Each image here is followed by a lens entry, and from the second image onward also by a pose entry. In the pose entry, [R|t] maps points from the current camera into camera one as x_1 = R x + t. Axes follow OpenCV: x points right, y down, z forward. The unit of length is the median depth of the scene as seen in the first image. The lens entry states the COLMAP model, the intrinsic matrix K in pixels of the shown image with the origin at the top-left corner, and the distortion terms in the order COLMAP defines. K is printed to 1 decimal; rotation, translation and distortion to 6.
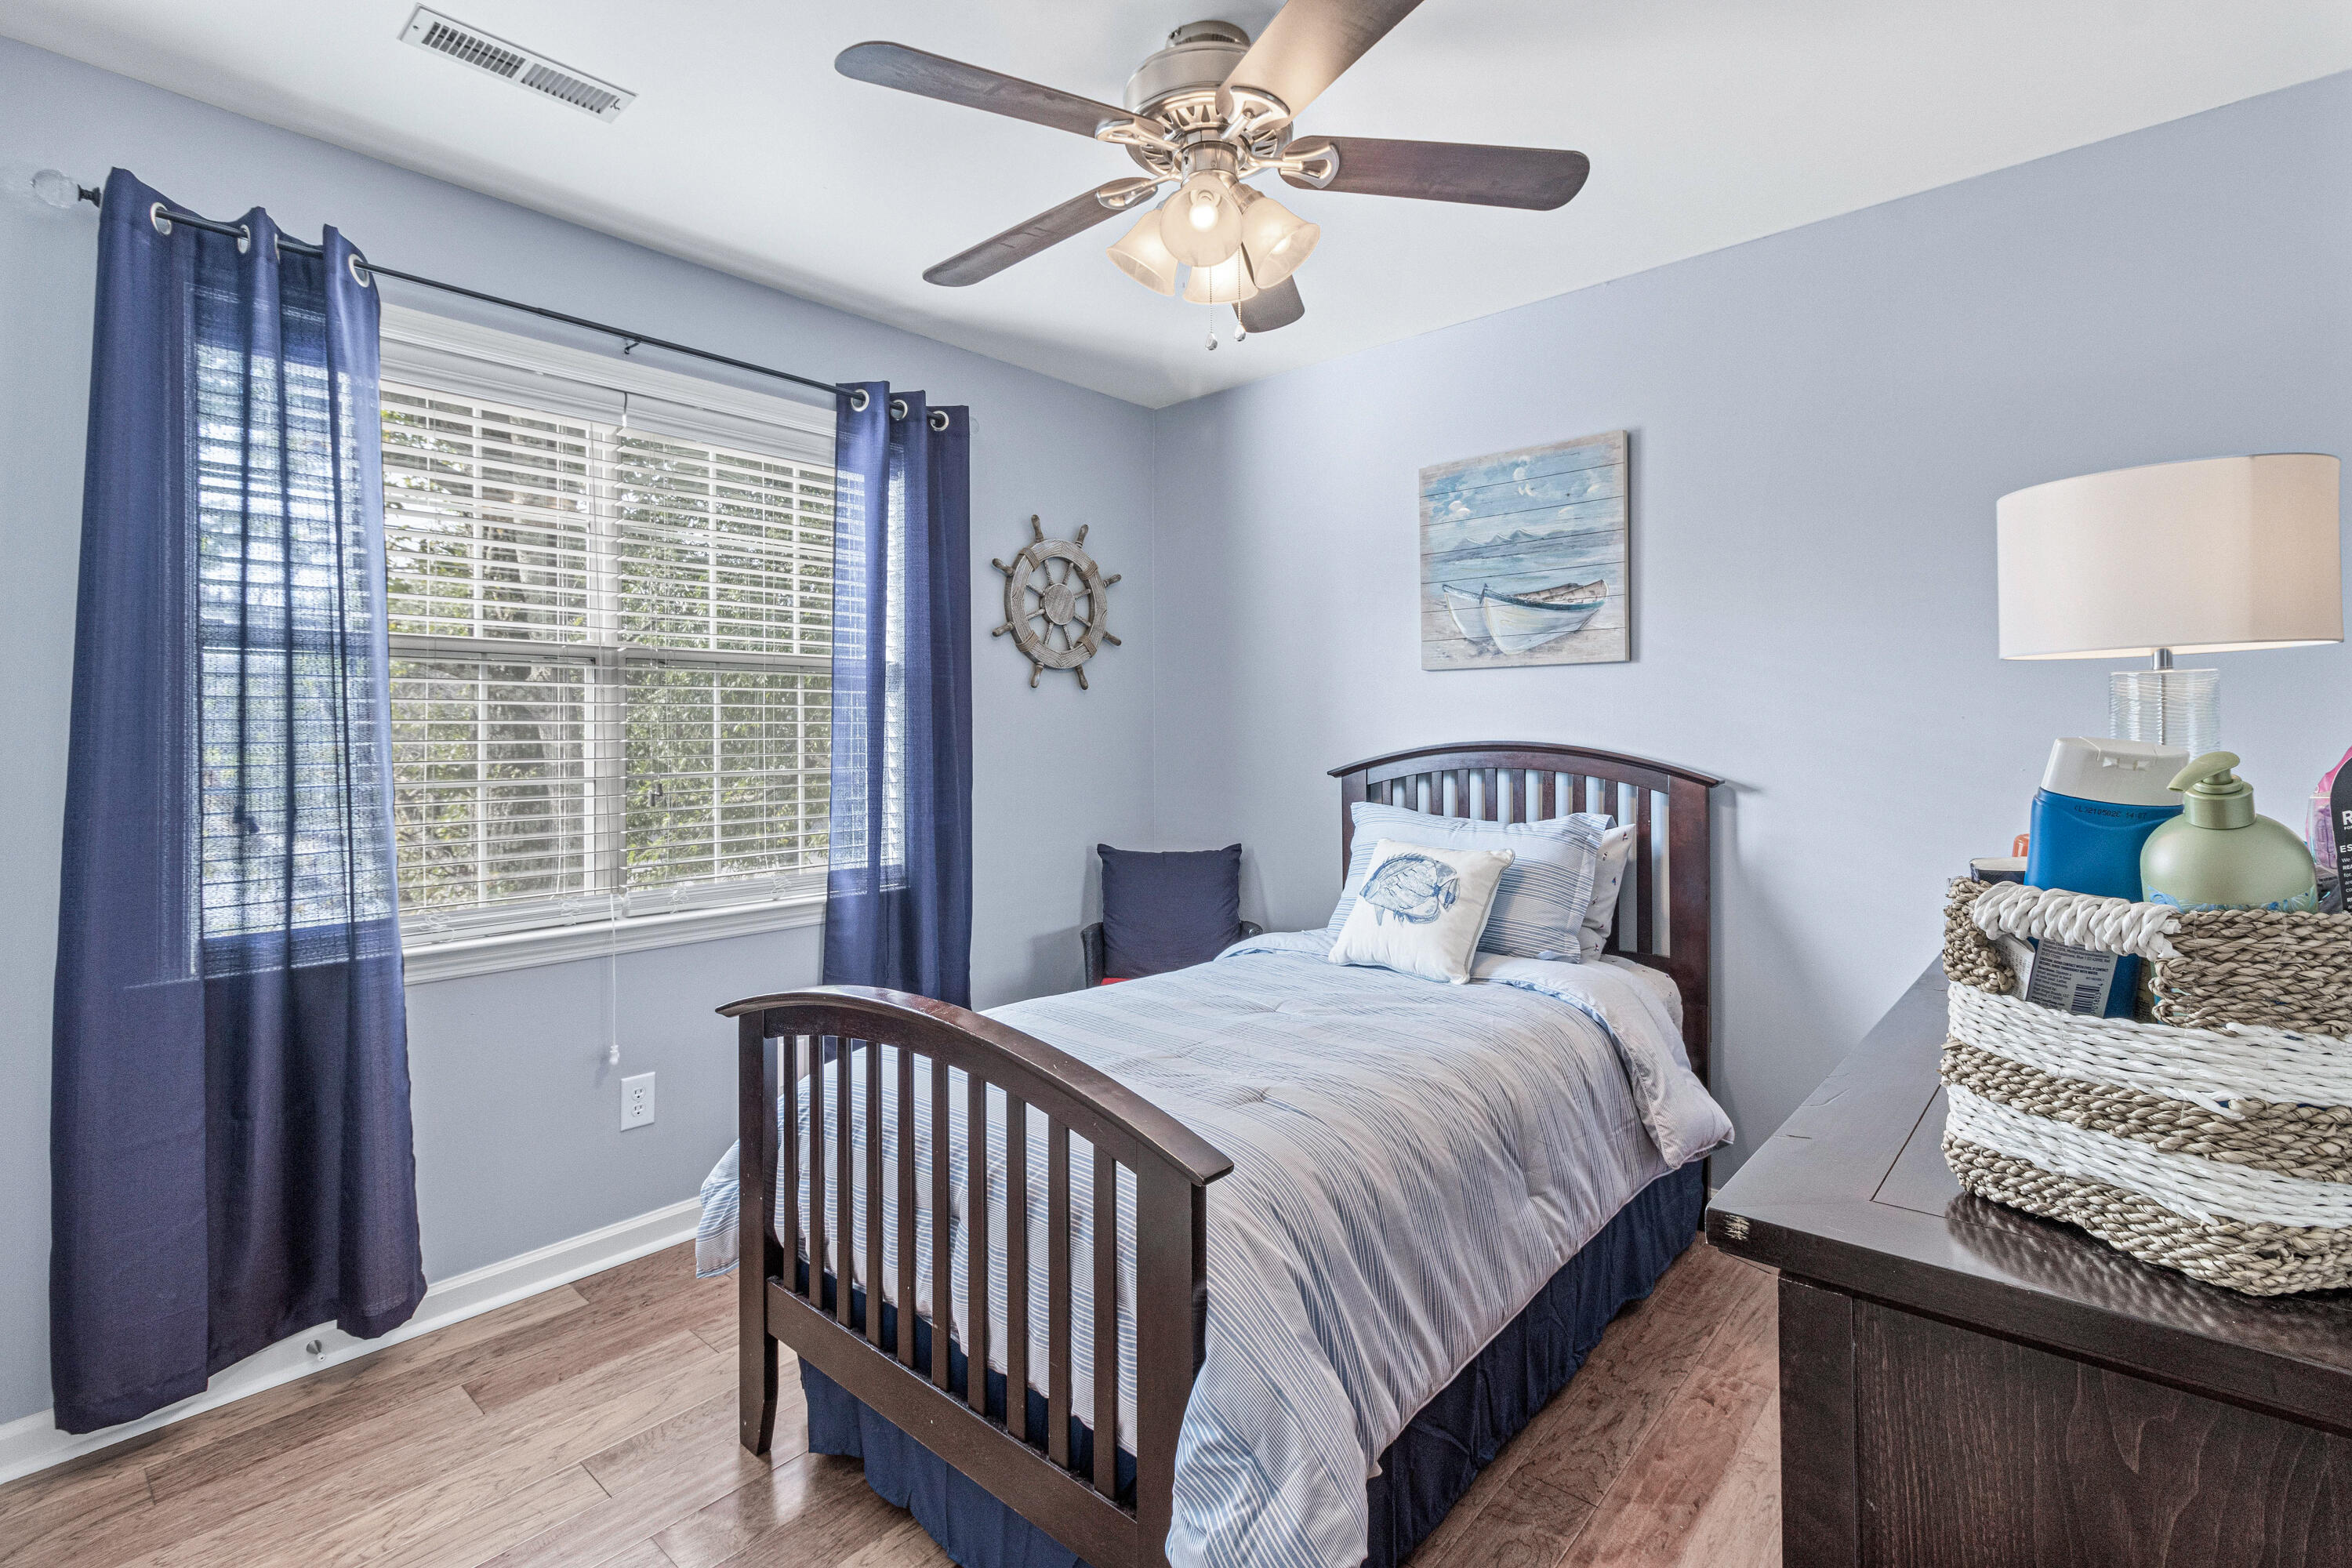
lens RADIAL K [[1094.9, 0, 1174.7], [0, 1094.9, 759.7], [0, 0, 1]] dist [0.002588, 0.000236]
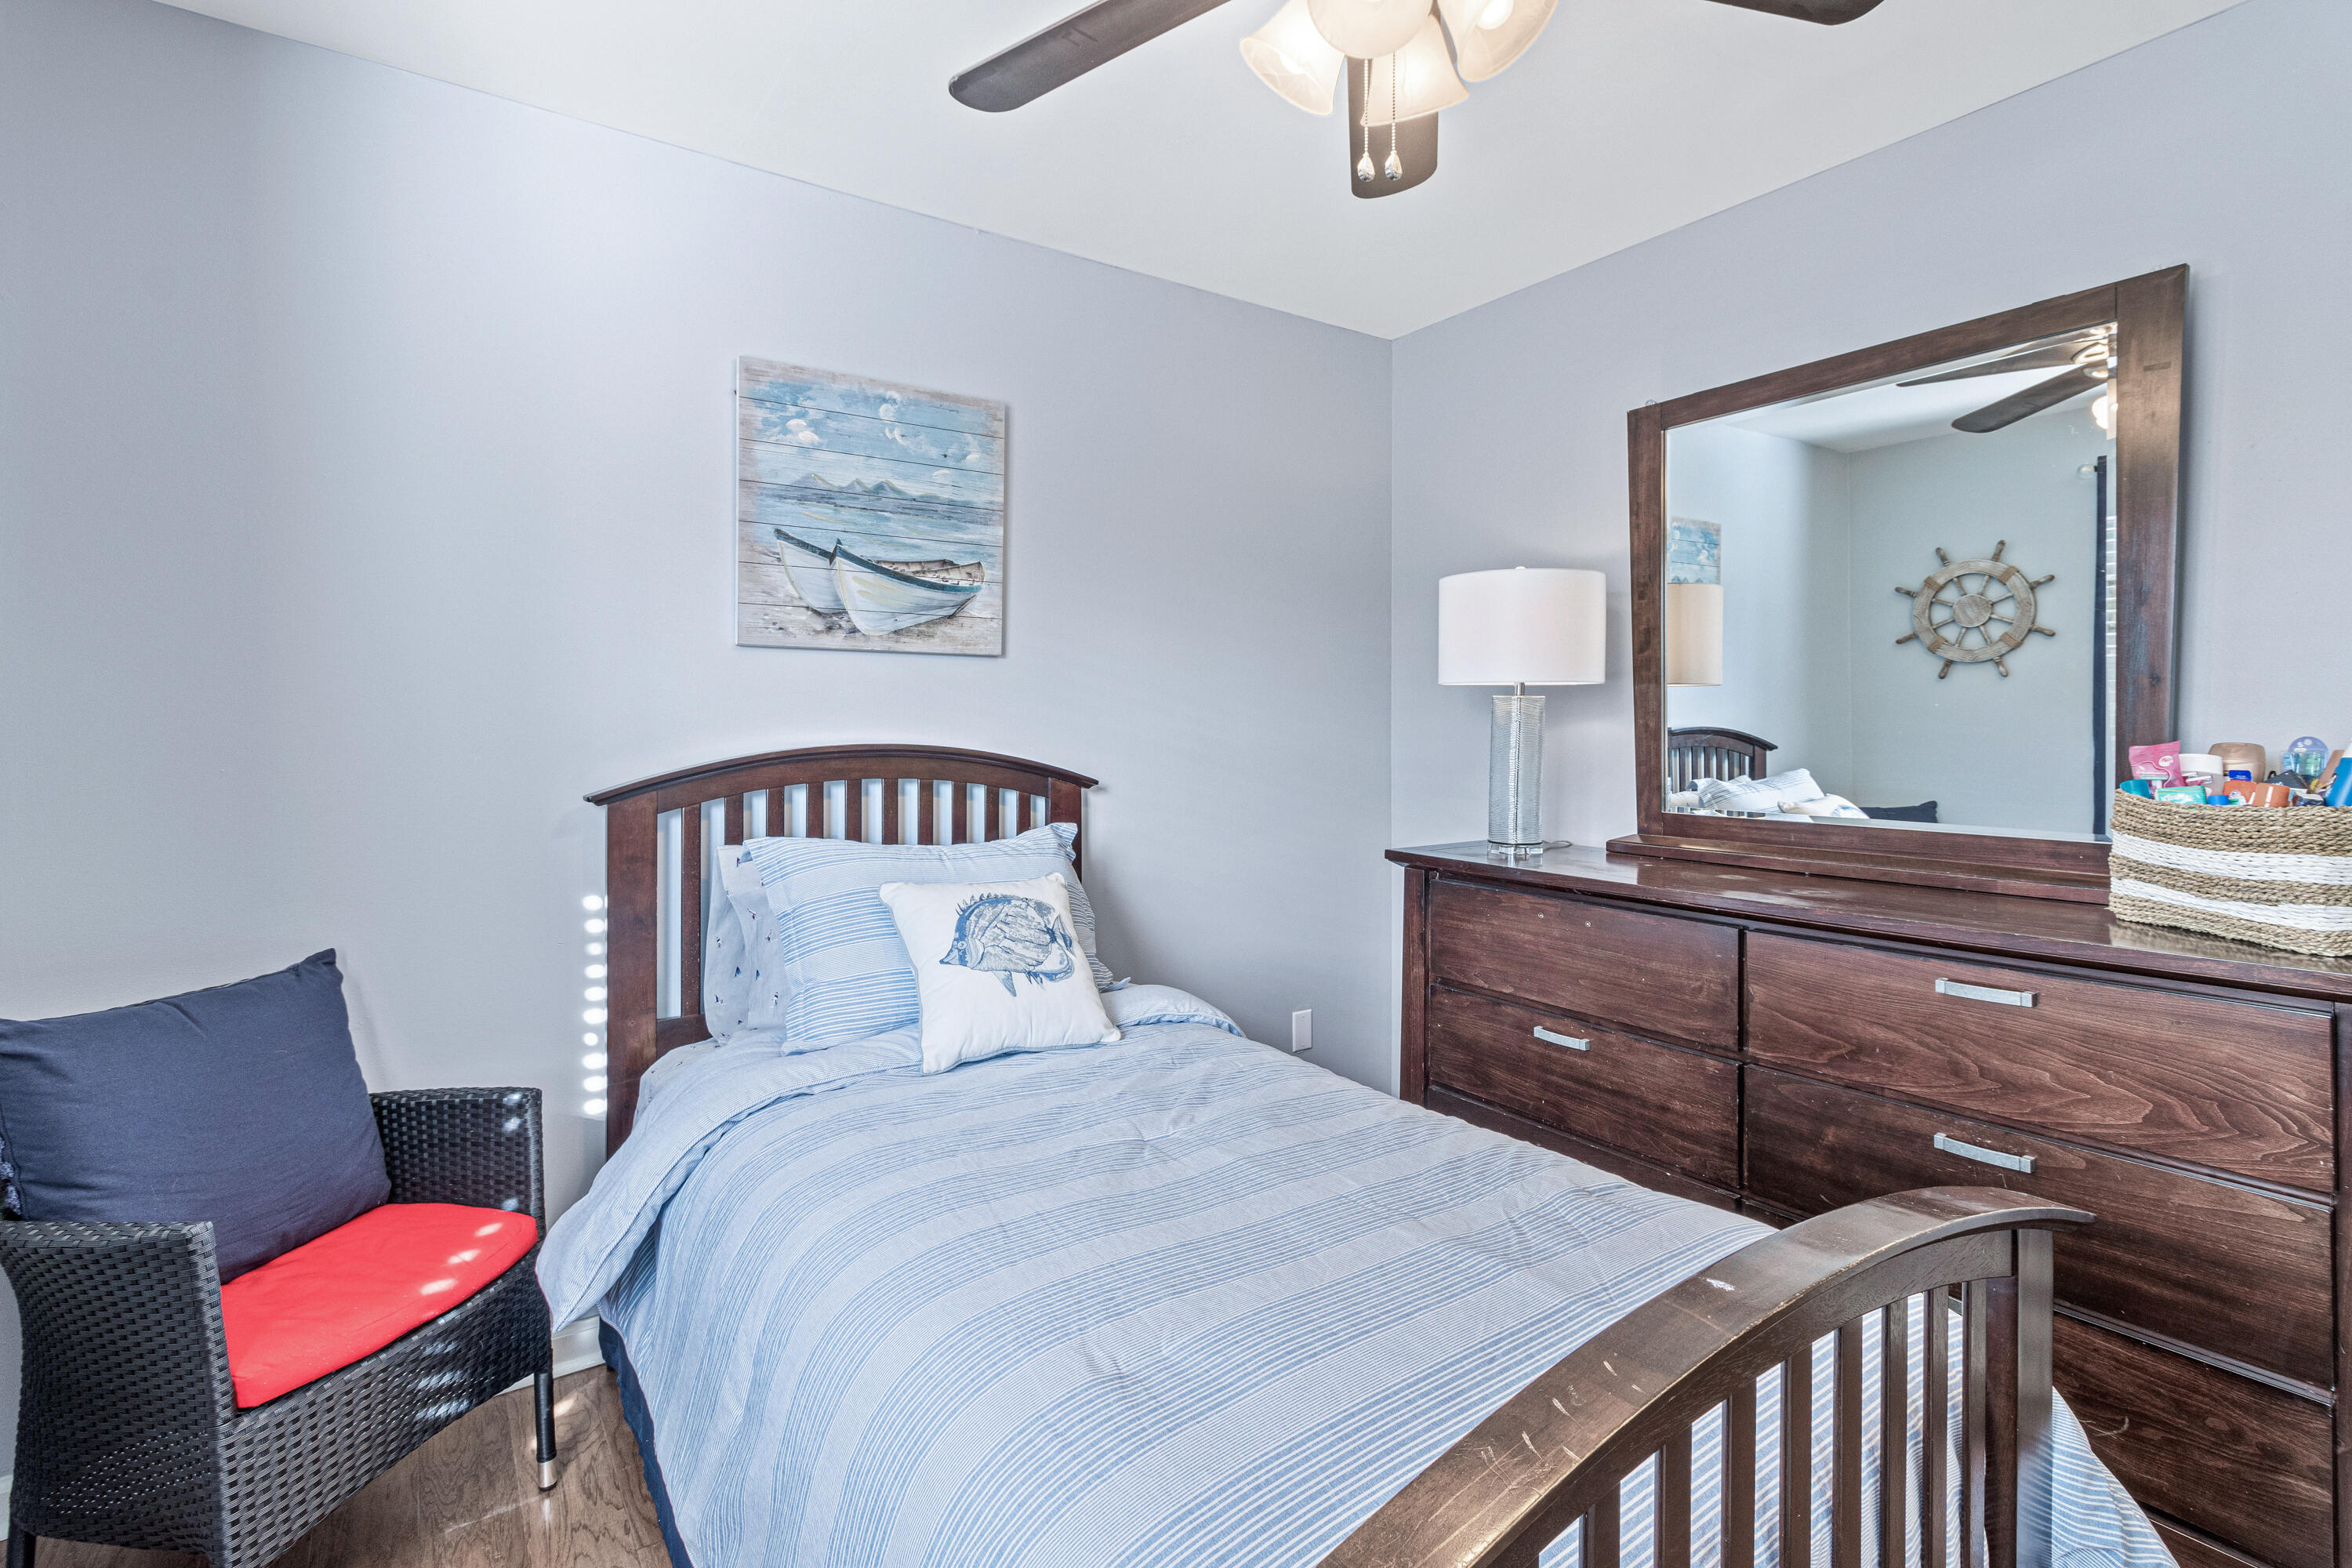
lens RADIAL K [[1094.9, 0, 1174.7], [0, 1094.9, 759.7], [0, 0, 1]] dist [0.002588, 0.000236]
pose [[0.241725, -0.024999, 0.970023, -0.423175], [0.019747, 0.999588, 0.020840, -0.018200], [-0.970144, 0.014117, 0.242119, 0.607025]]
